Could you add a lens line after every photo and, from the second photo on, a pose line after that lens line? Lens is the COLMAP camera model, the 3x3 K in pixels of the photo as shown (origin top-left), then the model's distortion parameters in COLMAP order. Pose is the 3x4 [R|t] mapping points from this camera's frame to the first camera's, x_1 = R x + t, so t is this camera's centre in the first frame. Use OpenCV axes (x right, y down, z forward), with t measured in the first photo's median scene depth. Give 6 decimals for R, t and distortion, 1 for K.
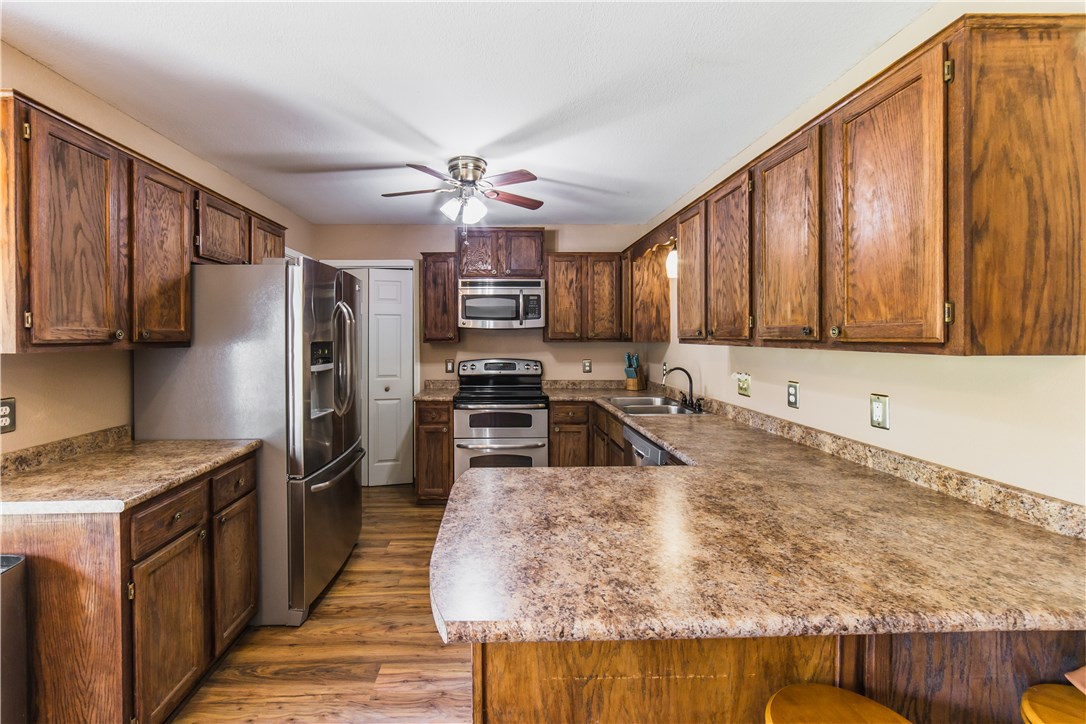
lens RADIAL K [[456.0, 0, 514.2], [0, 456.0, 338.0], [0, 0, 1]] dist [-0.008762, 0.001560]
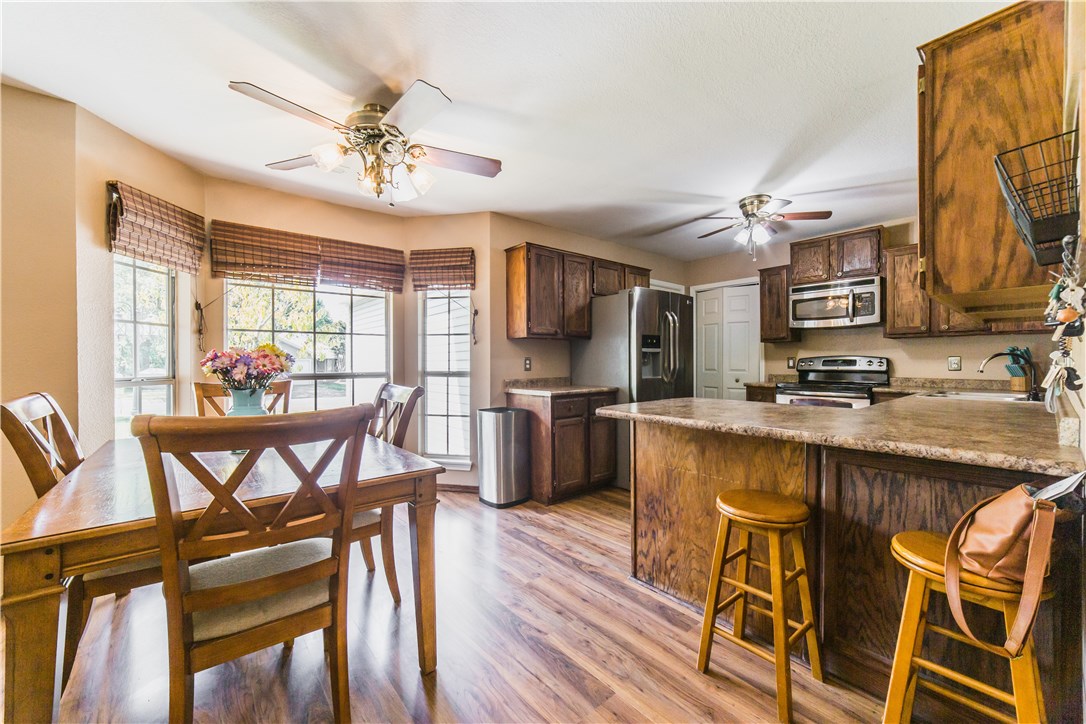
lens RADIAL K [[421.5, 0, 542.9], [0, 421.5, 361.7], [0, 0, 1]] dist [-0.010891, 0.004097]
pose [[0.622429, 0.001591, -0.782675, 0.743272], [0.000042, 0.999998, 0.002066, 0.138299], [0.782677, -0.001319, 0.622427, -0.398460]]
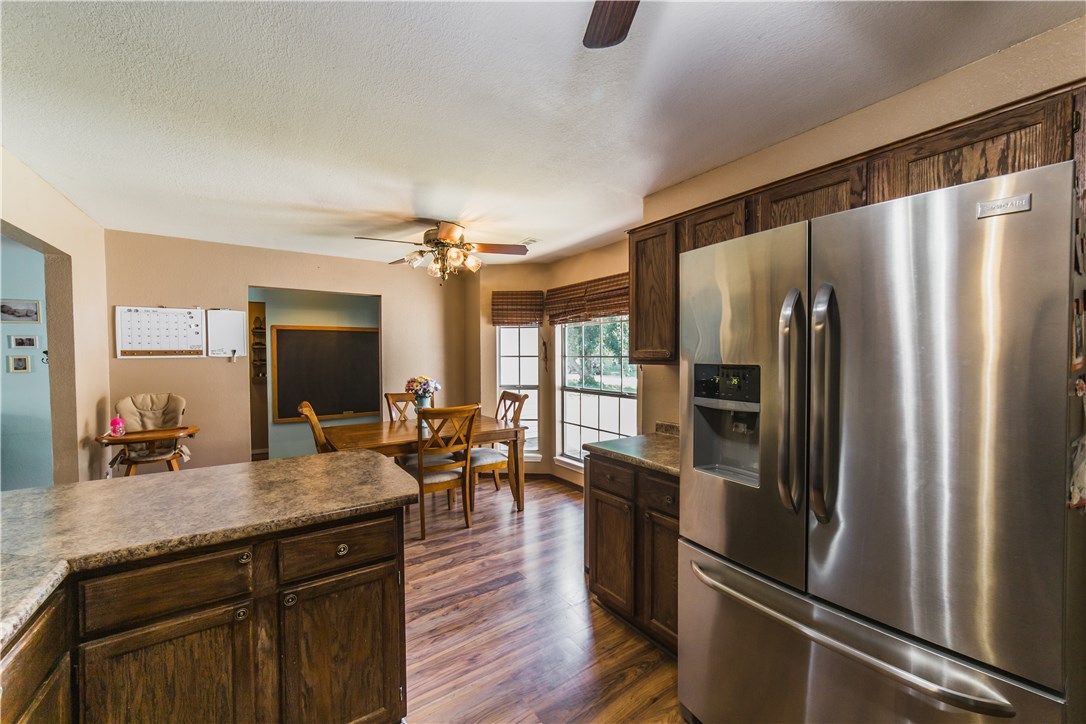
lens RADIAL K [[421.5, 0, 545.3], [0, 421.5, 362.4], [0, 0, 1]] dist [-0.010891, 0.004097]
pose [[-0.832020, 0.012626, -0.554602, 0.165551], [0.002120, 0.999806, 0.019581, -0.008225], [0.554742, 0.015116, -0.831885, 1.780027]]
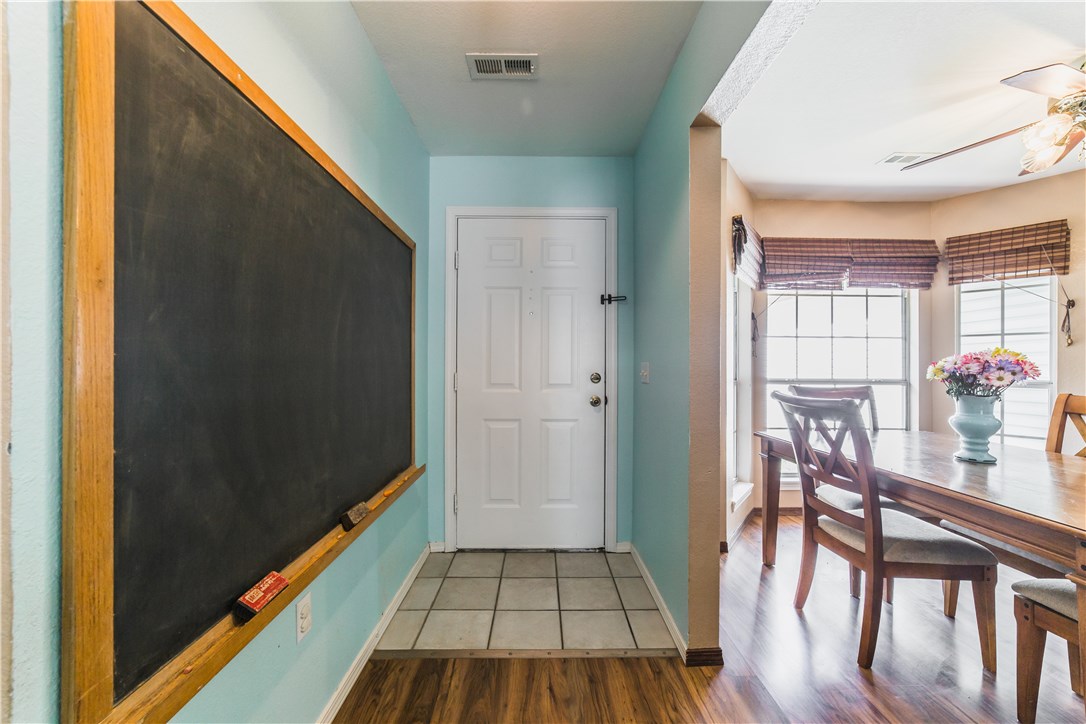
lens RADIAL K [[421.5, 0, 543.9], [0, 421.5, 363.9], [0, 0, 1]] dist [-0.010891, 0.004097]
pose [[0.006681, -0.001360, -0.999977, 0.471415], [-0.008290, 0.999965, -0.001415, 0.143203], [0.999943, 0.008299, 0.006670, -1.330036]]
